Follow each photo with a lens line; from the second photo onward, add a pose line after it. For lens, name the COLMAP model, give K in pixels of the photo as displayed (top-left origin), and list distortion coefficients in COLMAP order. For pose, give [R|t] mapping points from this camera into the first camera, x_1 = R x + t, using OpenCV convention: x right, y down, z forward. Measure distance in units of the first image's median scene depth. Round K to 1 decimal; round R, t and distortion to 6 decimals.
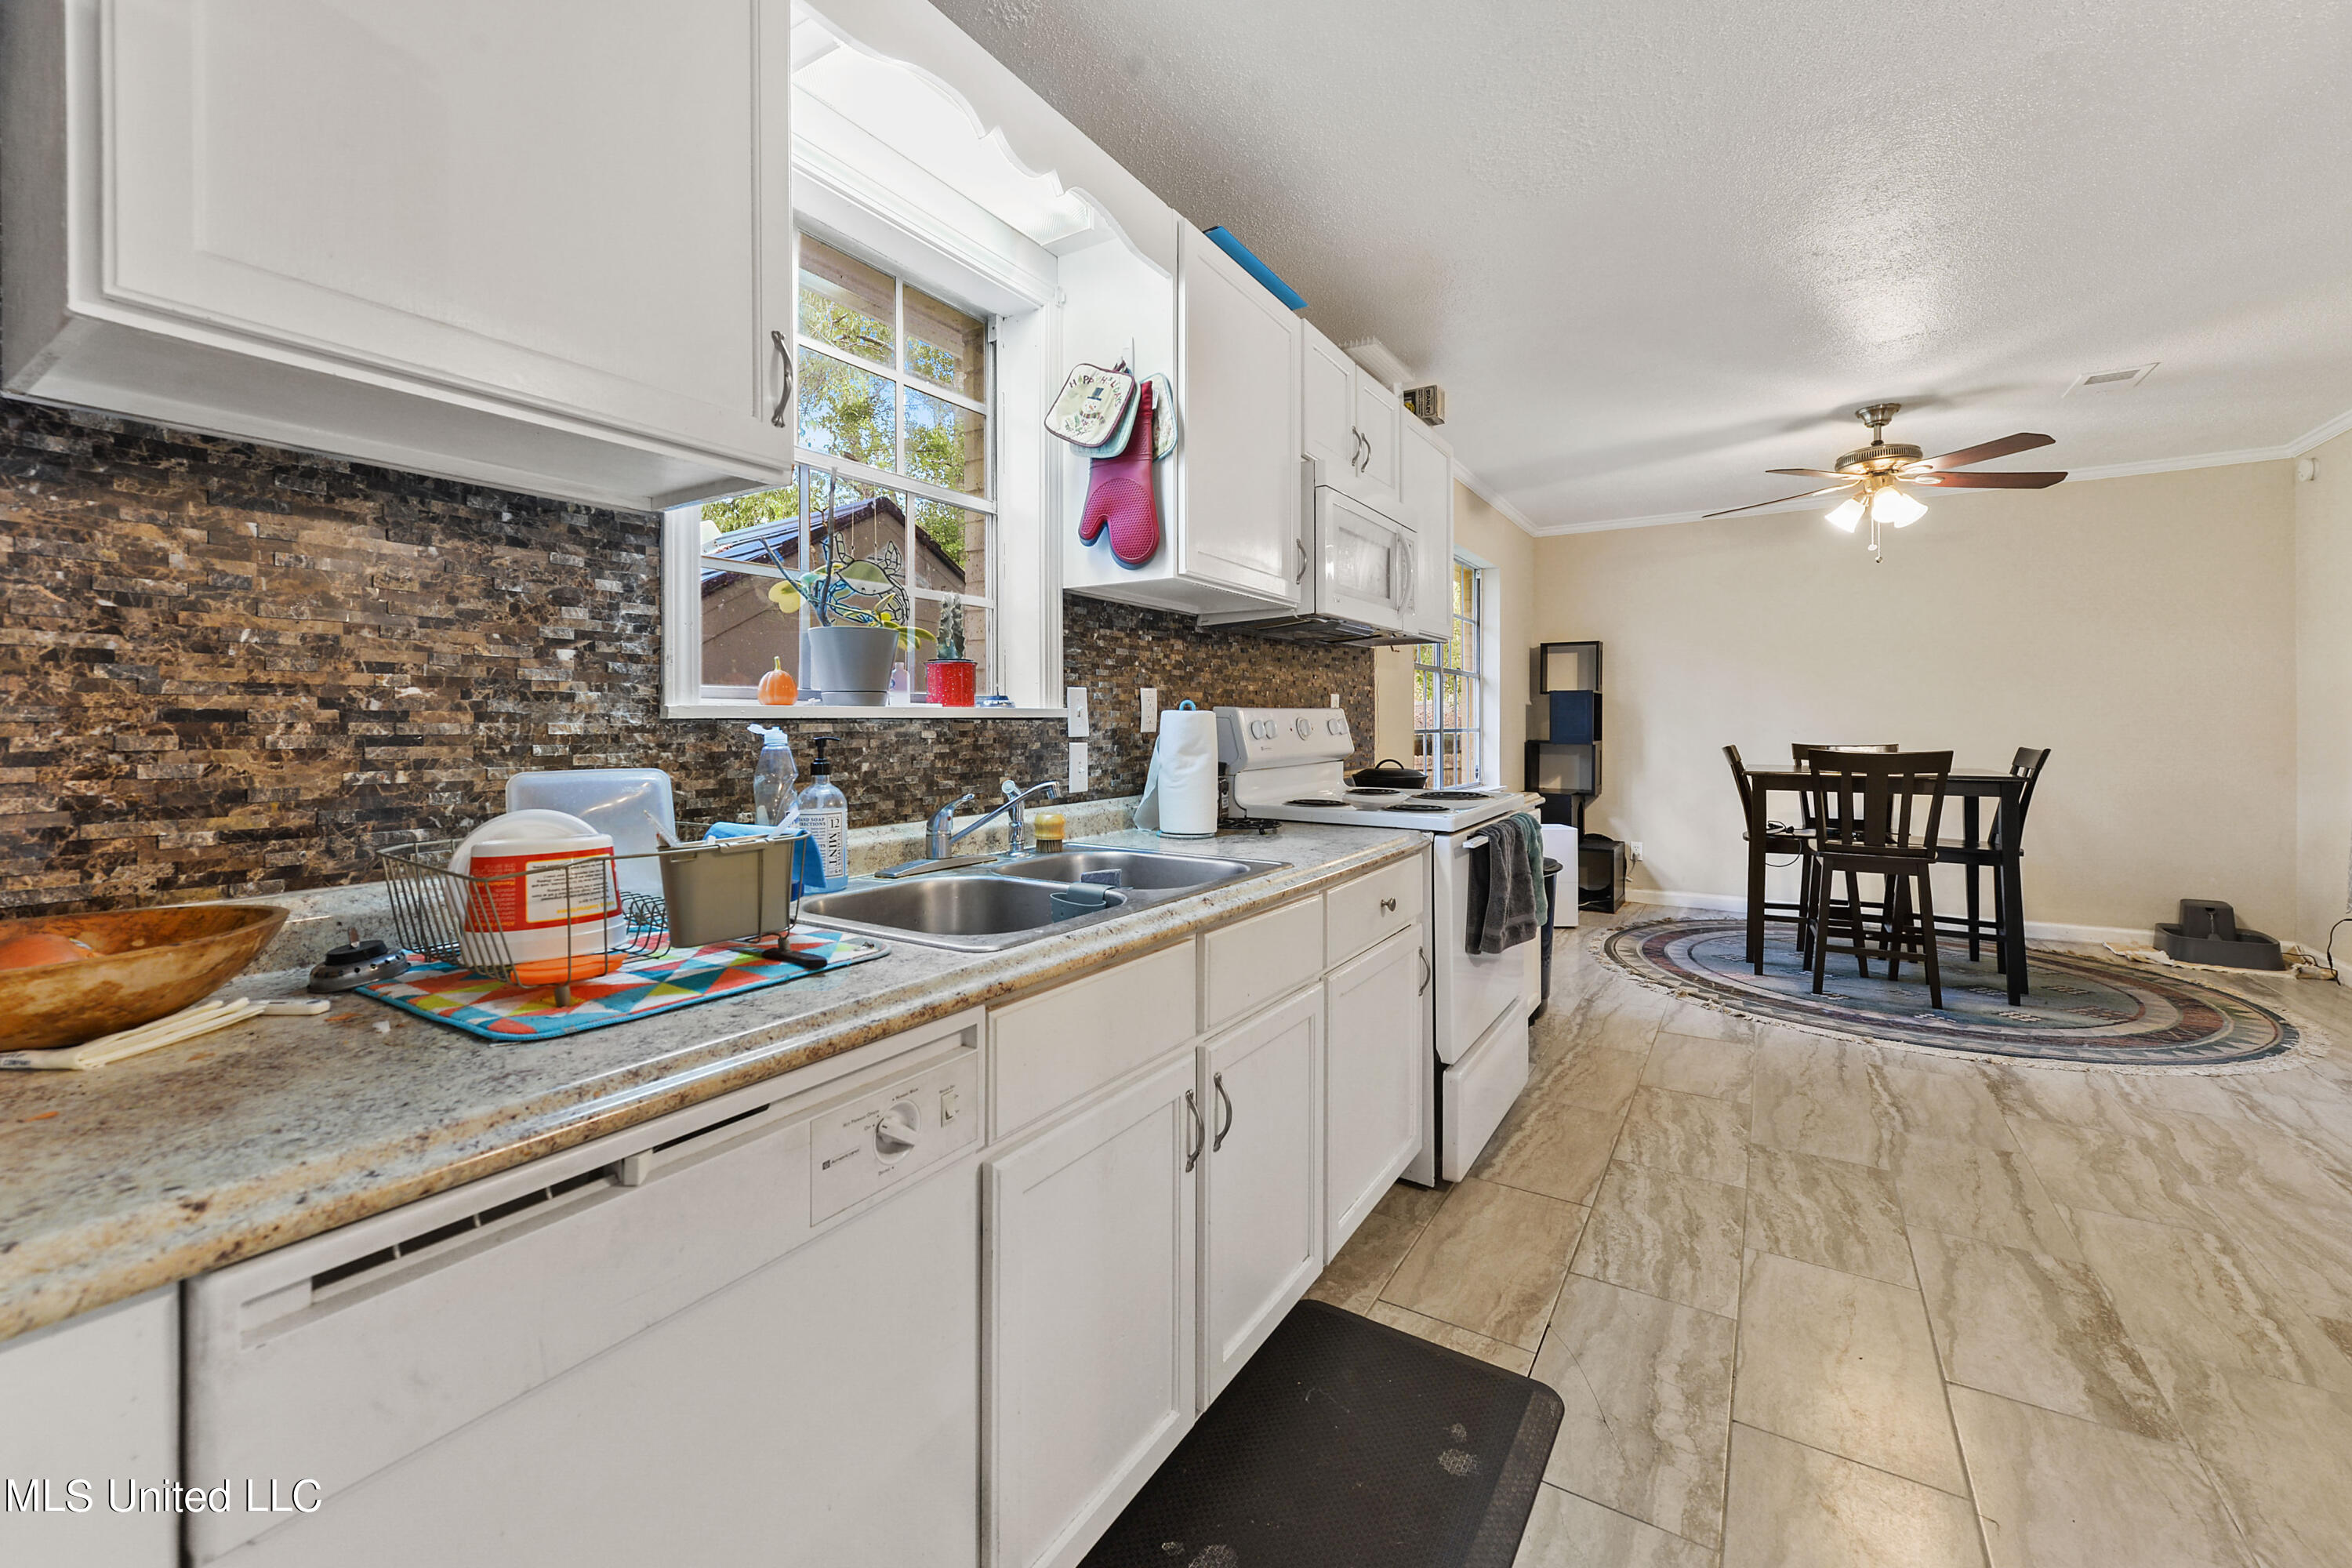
lens RADIAL K [[938.9, 0, 1158.5], [0, 938.9, 732.9], [0, 0, 1]] dist [-0.000273, -0.000509]
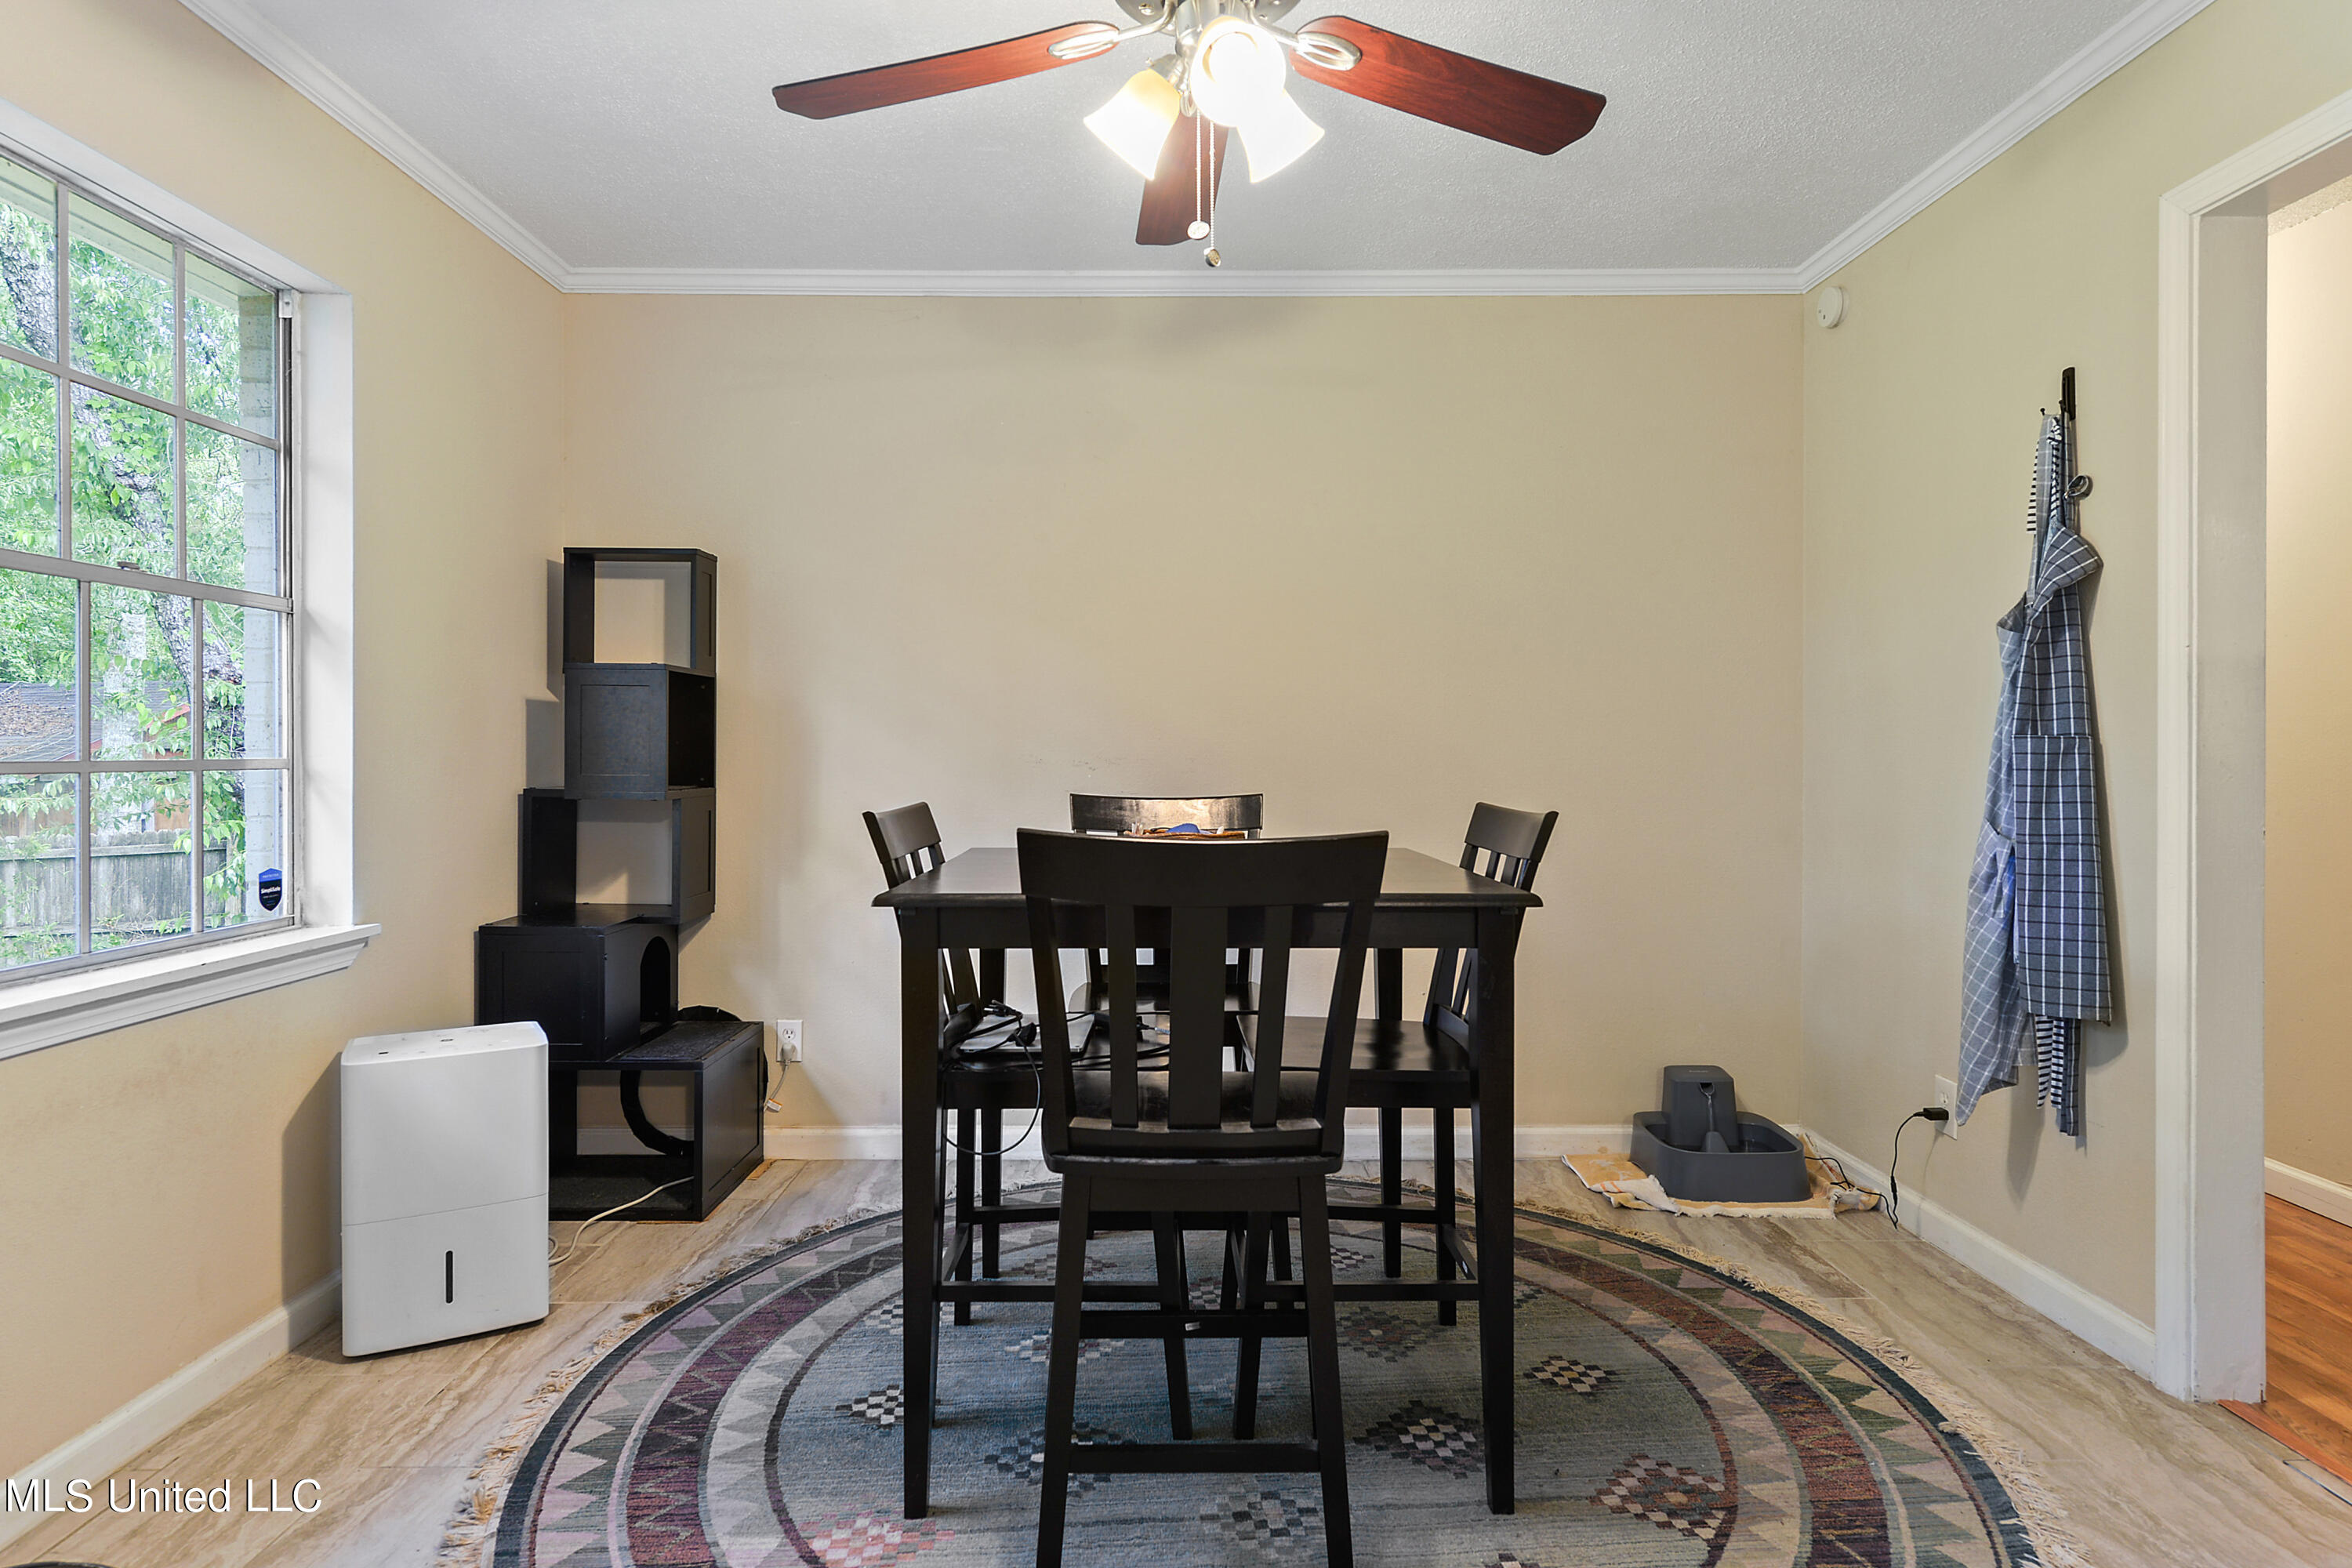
lens RADIAL K [[1208.1, 0, 1176.0], [0, 1208.1, 784.0], [0, 0, 1]] dist [0.000492, -0.000185]
pose [[0.829255, -0.015850, 0.558646, 0.454966], [0.000428, 0.999615, 0.027727, -0.010563], [-0.558870, -0.022753, 0.828943, 0.574344]]
